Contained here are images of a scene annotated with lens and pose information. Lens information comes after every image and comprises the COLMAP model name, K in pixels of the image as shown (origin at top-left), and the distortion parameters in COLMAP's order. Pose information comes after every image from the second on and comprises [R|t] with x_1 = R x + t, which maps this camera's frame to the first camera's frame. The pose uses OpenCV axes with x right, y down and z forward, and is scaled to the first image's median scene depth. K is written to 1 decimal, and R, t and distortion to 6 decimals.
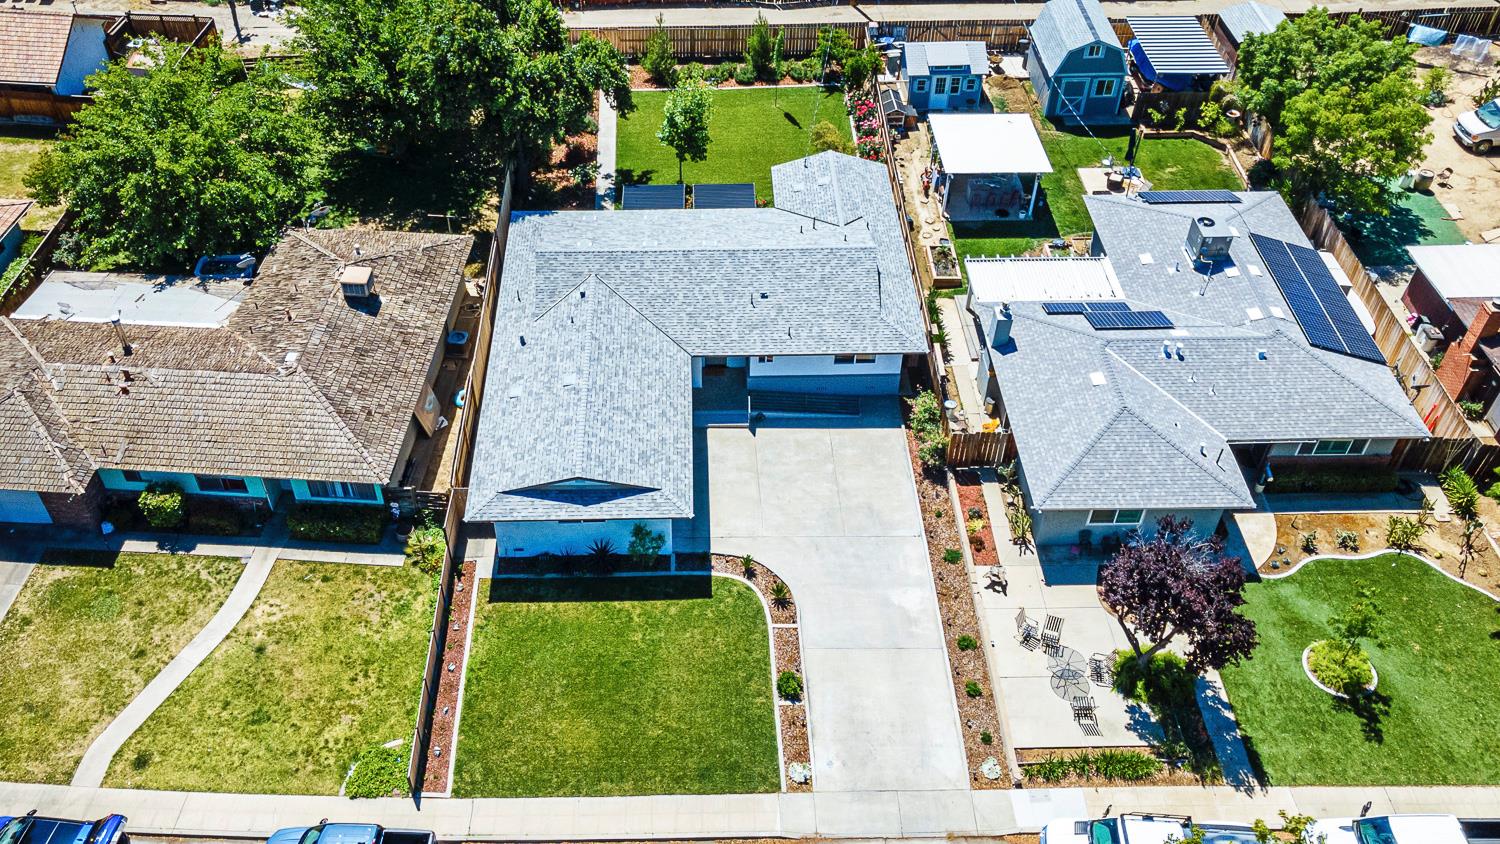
lens RADIAL K [[1257.0, 0, 697.0], [0, 1257.0, 422.9], [0, 0, 1]] dist [0.035347, -0.005301]
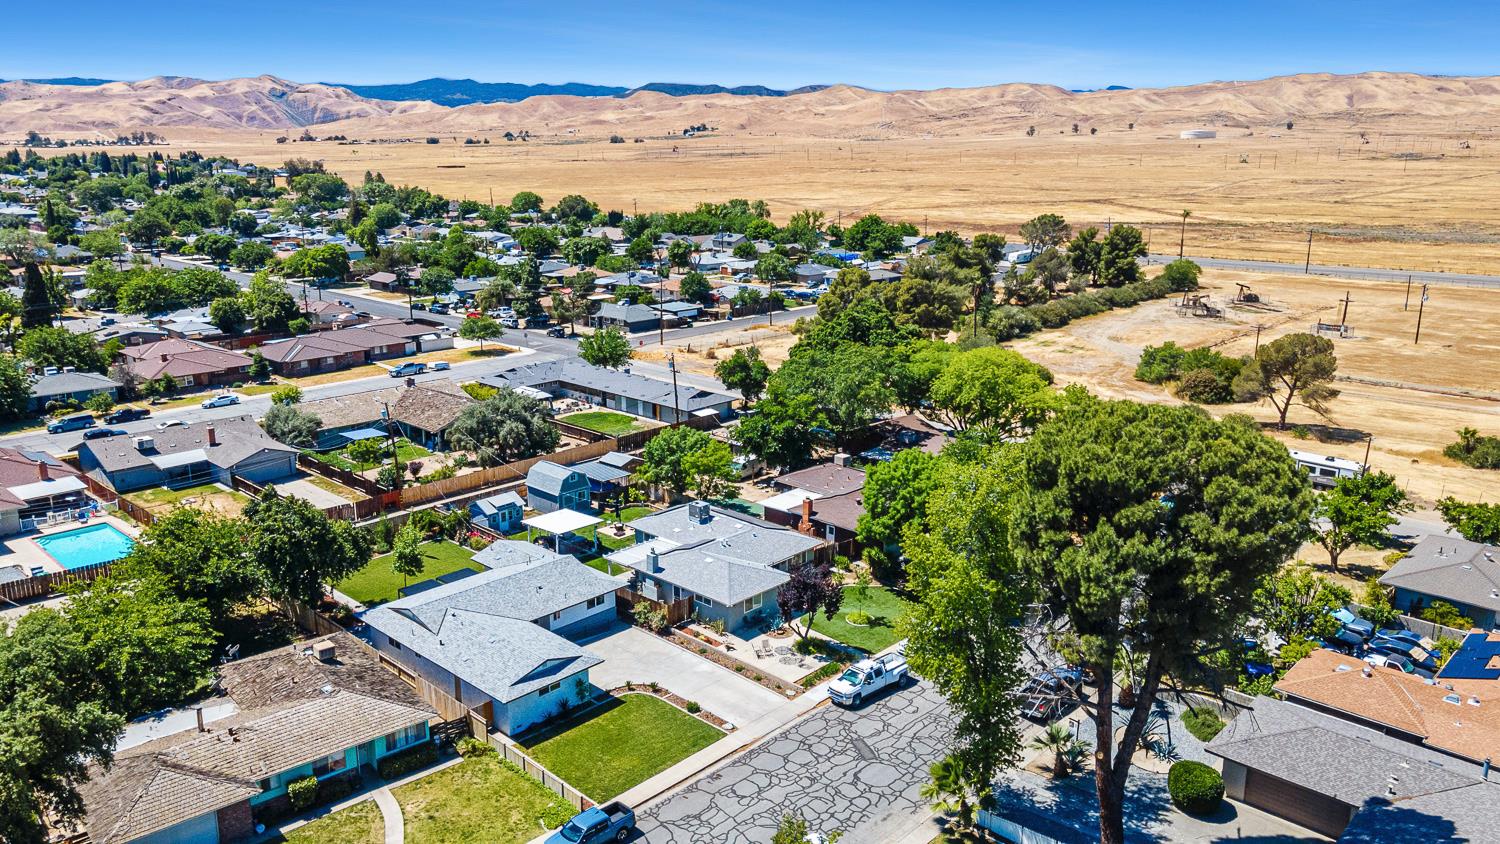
lens RADIAL K [[1081.6, 0, 750.0], [0, 1081.6, 422.0], [0, 0, 1]] dist [0.054484, 0.004151]
pose [[0.696834, -0.169199, 0.696990, -0.906254], [0.489973, 0.821973, -0.290323, 0.351975], [-0.523784, 0.543812, 0.655681, -0.378055]]
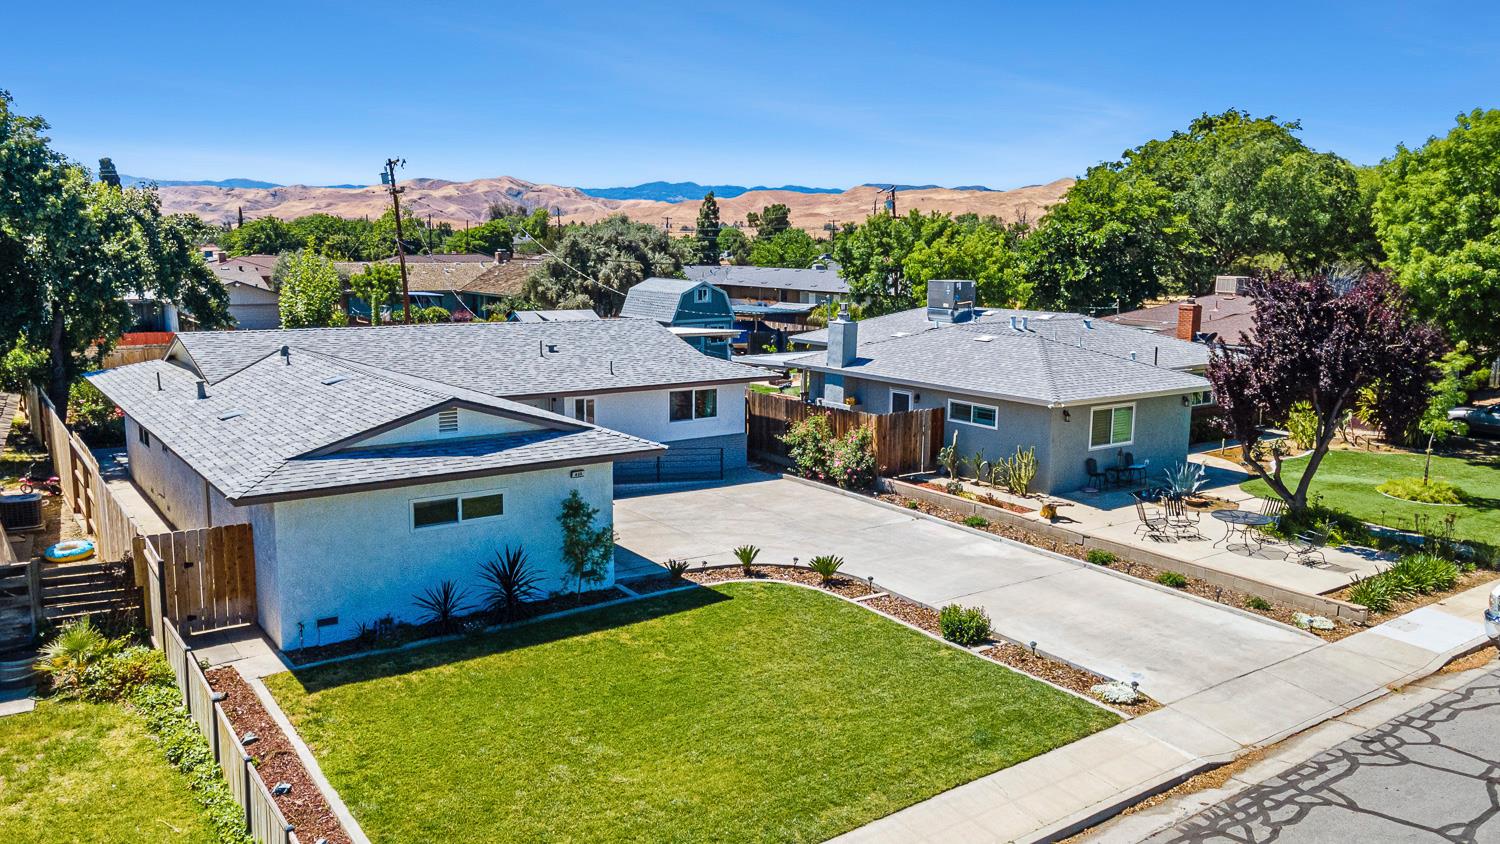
lens RADIAL K [[1119.1, 0, 750.0], [0, 1119.1, 422.0], [0, 0, 1]] dist [0.023322, 0.032151]
pose [[0.819040, -0.077877, 0.568426, -0.249703], [0.386128, 0.807611, -0.445723, 0.293967], [-0.424356, 0.584551, 0.691536, 0.608110]]
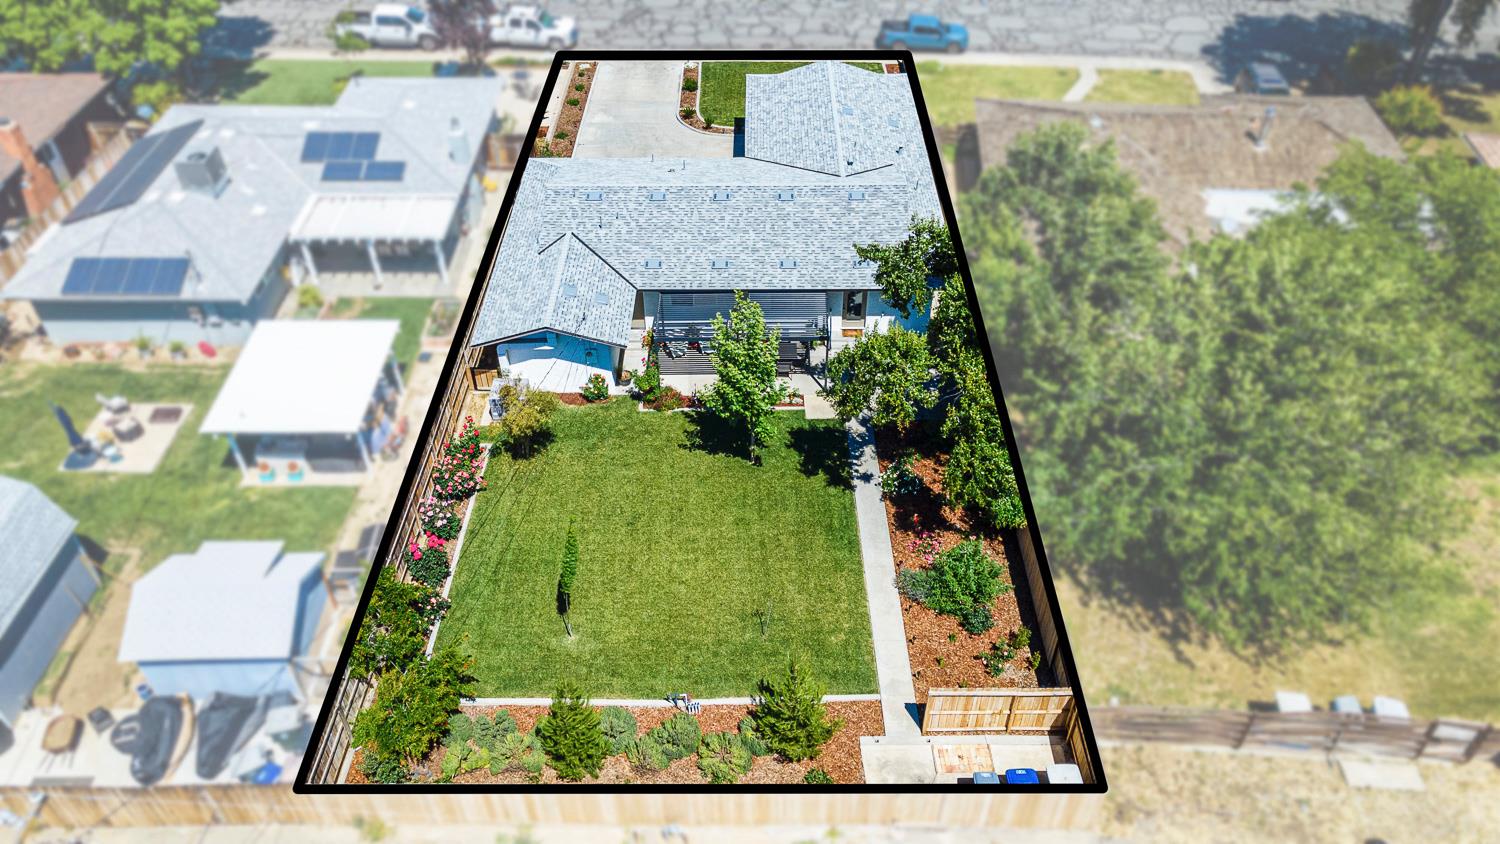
lens RADIAL K [[1119.1, 0, 750.0], [0, 1119.1, 422.0], [0, 0, 1]] dist [0.023322, 0.032151]
pose [[-0.999761, -0.002919, 0.021650, -0.034160], [0.021284, 0.093316, 0.995409, -1.111912], [-0.004926, 0.995632, -0.093231, 1.459349]]
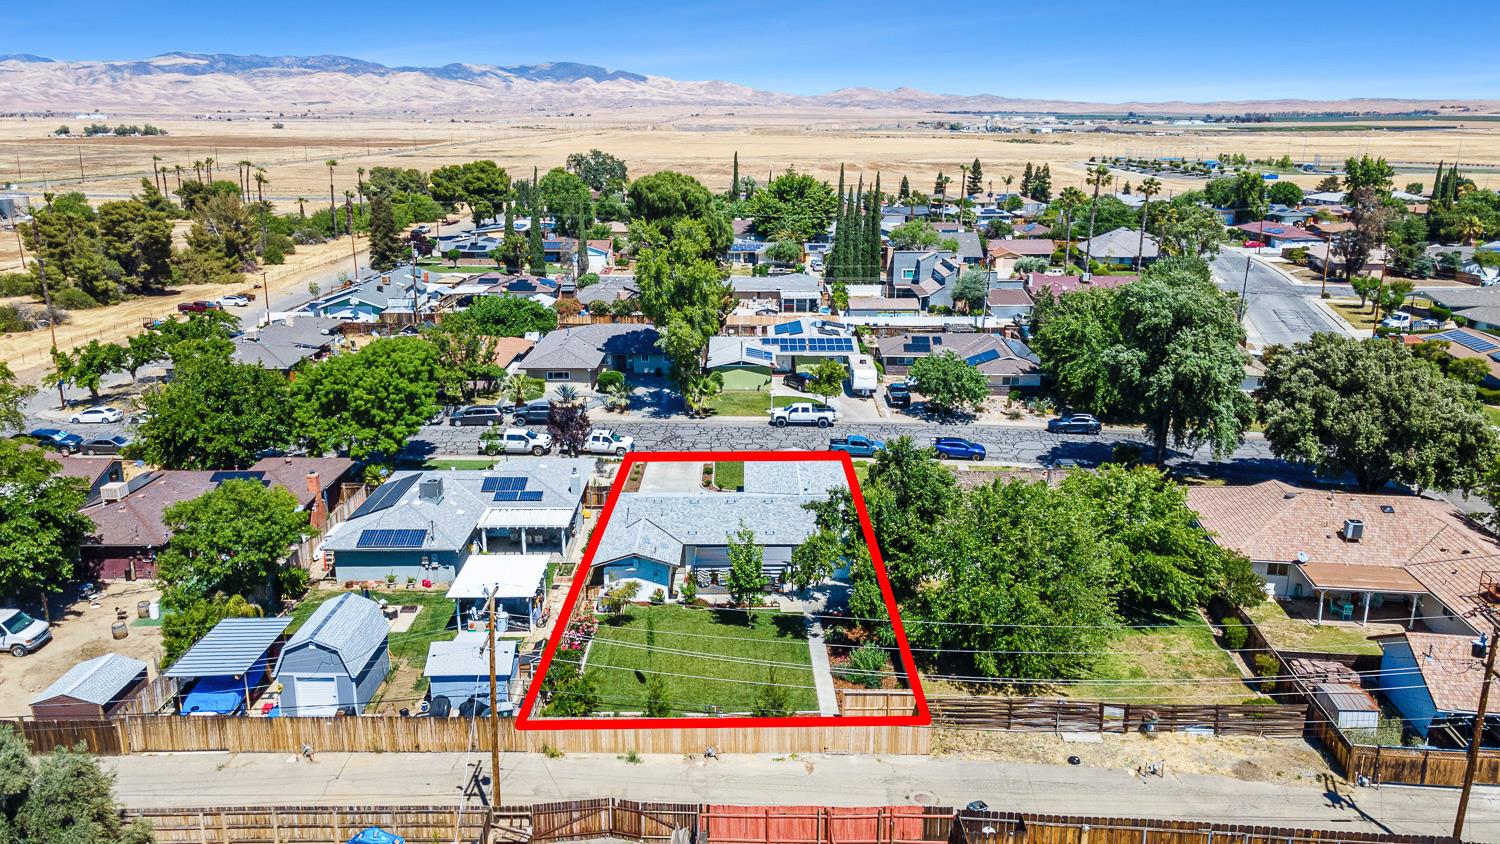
lens RADIAL K [[1119.1, 0, 750.0], [0, 1119.1, 422.0], [0, 0, 1]] dist [0.023322, 0.032151]
pose [[-0.999923, 0.002071, 0.012273, -0.036606], [0.011613, 0.510031, 0.860078, -1.666439], [-0.004479, 0.860154, -0.510015, 1.925583]]
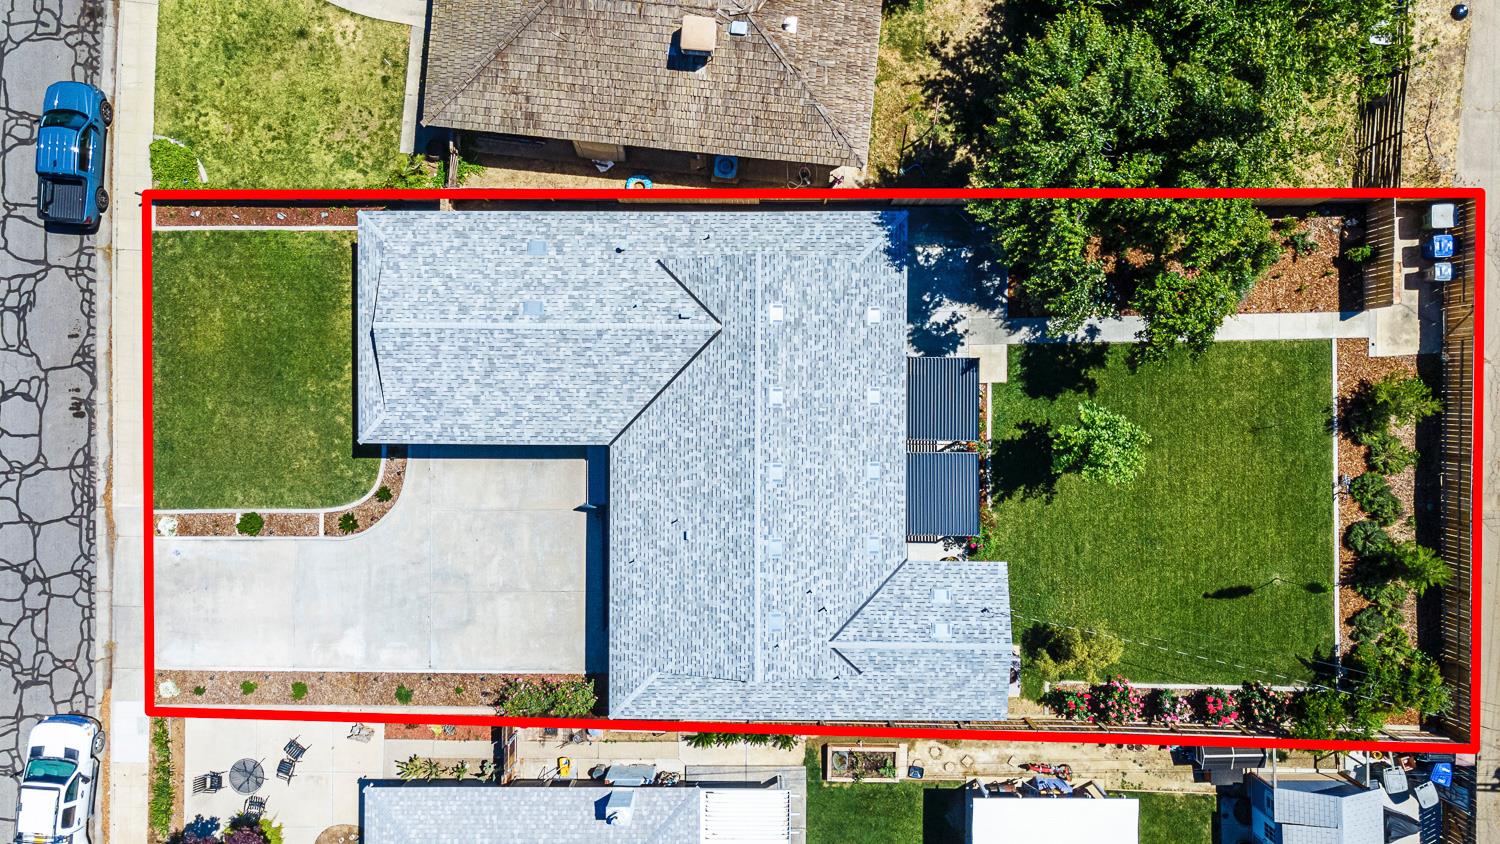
lens RADIAL K [[1101.3, 0, 750.0], [0, 1101.3, 422.0], [0, 0, 1]] dist [0.004766, 0.067097]
pose [[-0.019226, 0.999585, 0.021458, -0.042567], [-0.684923, -0.028803, 0.728046, -0.742665], [0.728362, -0.000699, 0.685192, 0.606265]]
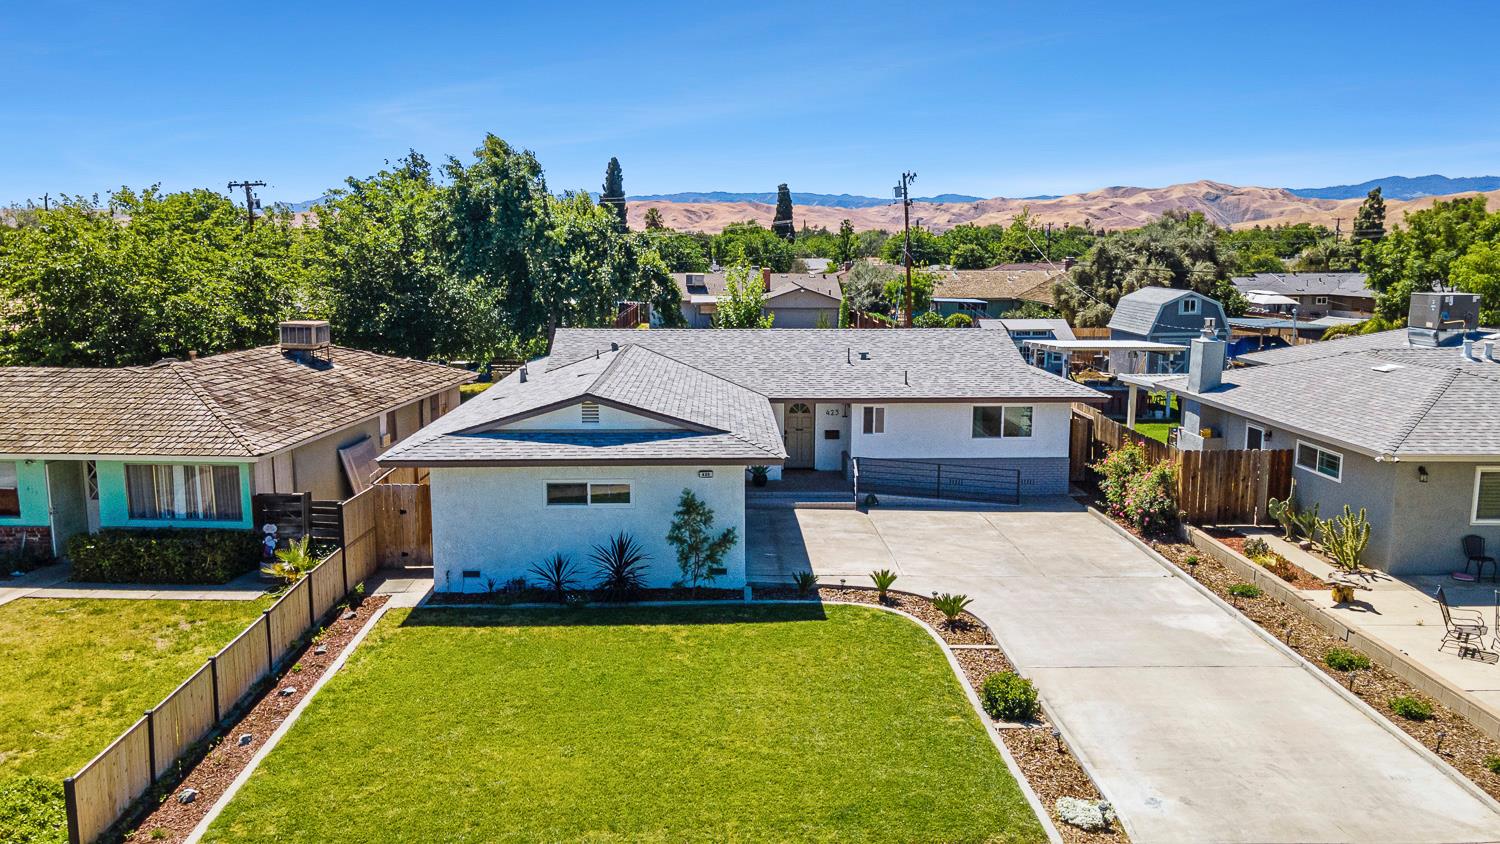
lens RADIAL K [[1101.3, 0, 750.0], [0, 1101.3, 422.0], [0, 0, 1]] dist [0.004766, 0.067097]
pose [[0.999828, 0.003276, 0.018247, -0.027822], [0.007675, 0.822812, -0.568263, 0.329612], [-0.016875, 0.568305, 0.822645, 0.566740]]
